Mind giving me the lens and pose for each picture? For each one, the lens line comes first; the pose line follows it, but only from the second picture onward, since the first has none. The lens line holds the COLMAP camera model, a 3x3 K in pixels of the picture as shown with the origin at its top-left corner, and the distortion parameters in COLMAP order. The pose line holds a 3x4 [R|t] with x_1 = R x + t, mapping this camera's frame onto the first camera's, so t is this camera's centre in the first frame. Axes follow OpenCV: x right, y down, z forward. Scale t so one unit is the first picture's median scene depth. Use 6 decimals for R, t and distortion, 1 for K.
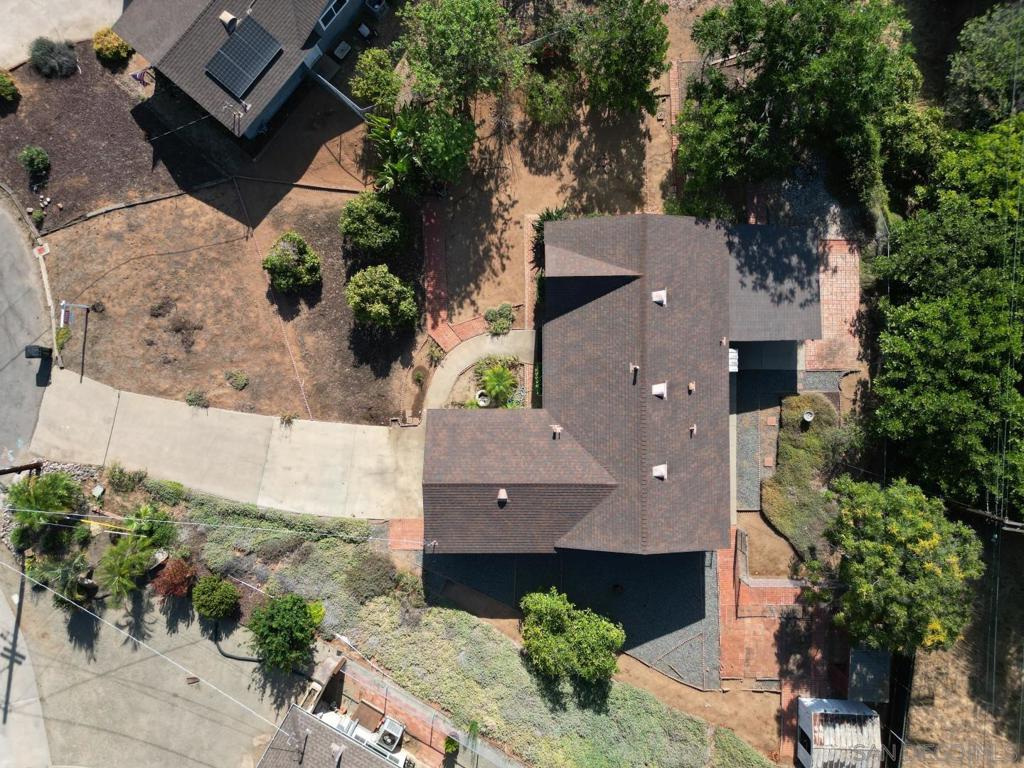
lens RADIAL K [[724.3, 0, 512.0], [0, 724.3, 384.0], [0, 0, 1]] dist [0.071274, -0.075358]
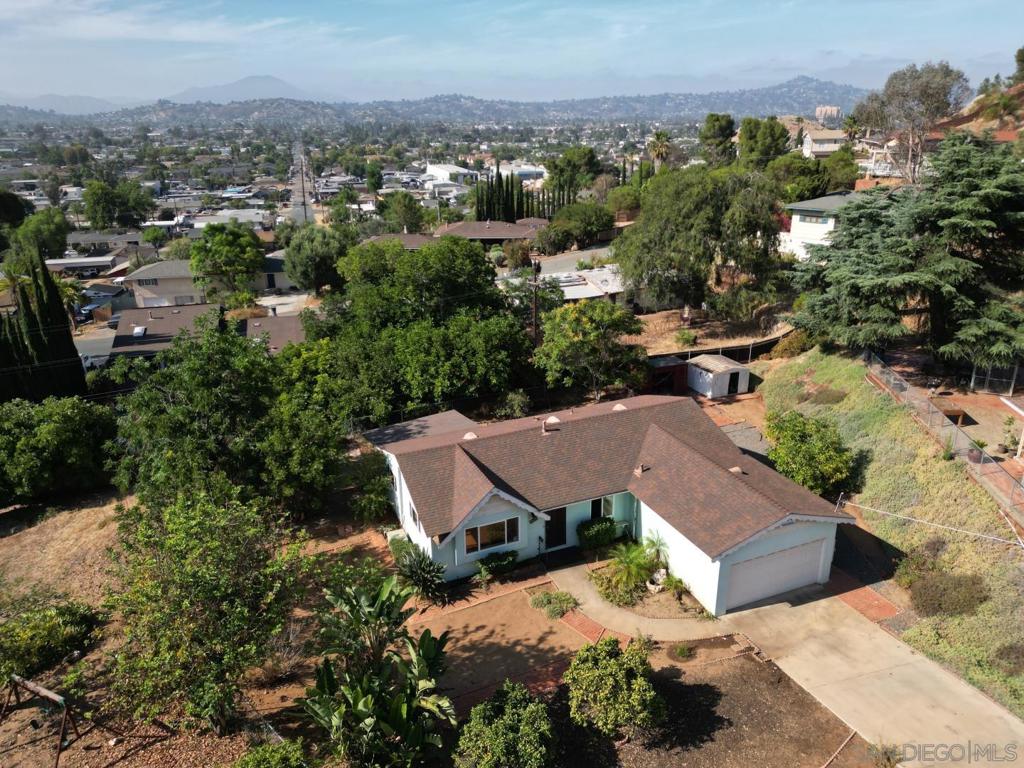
lens RADIAL K [[724.3, 0, 512.0], [0, 724.3, 384.0], [0, 0, 1]] dist [0.071274, -0.075358]
pose [[-0.404638, -0.303048, 0.862804, -0.582018], [0.914475, -0.132378, 0.382375, -0.387814], [-0.001661, 0.943736, 0.330695, 0.535607]]
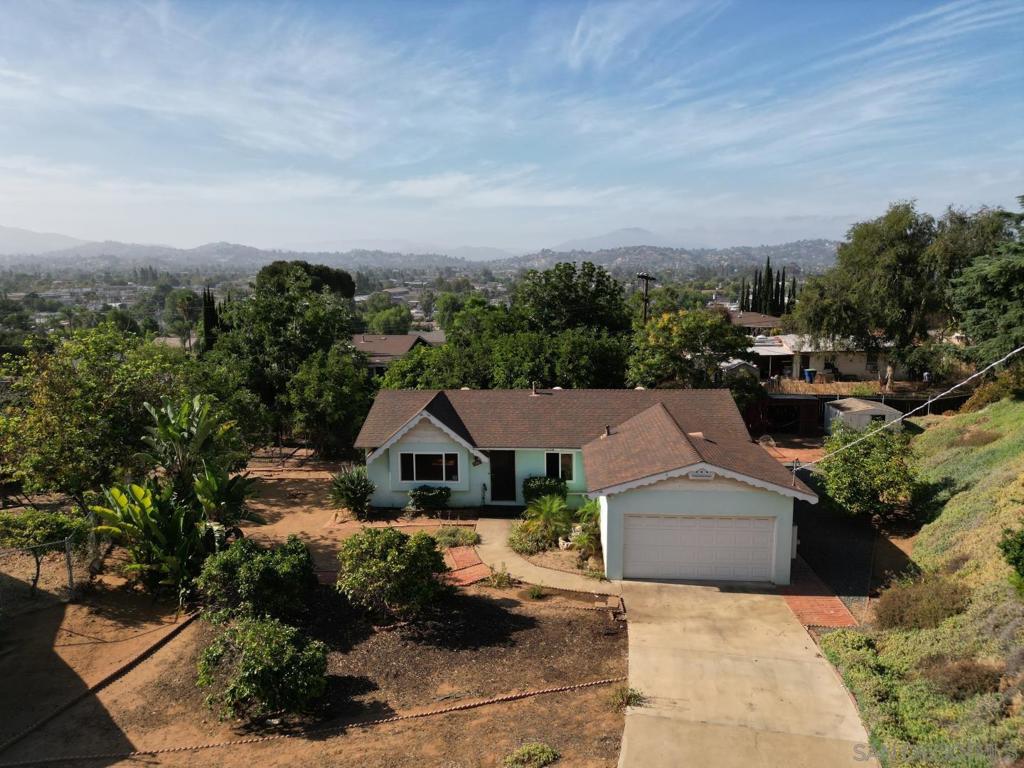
lens RADIAL K [[724.3, 0, 512.0], [0, 724.3, 384.0], [0, 0, 1]] dist [0.071274, -0.075358]
pose [[0.065347, -0.143772, 0.987451, -0.690575], [0.997827, 0.017724, -0.063453, 0.004857], [-0.008379, 0.989452, 0.144618, 0.747793]]
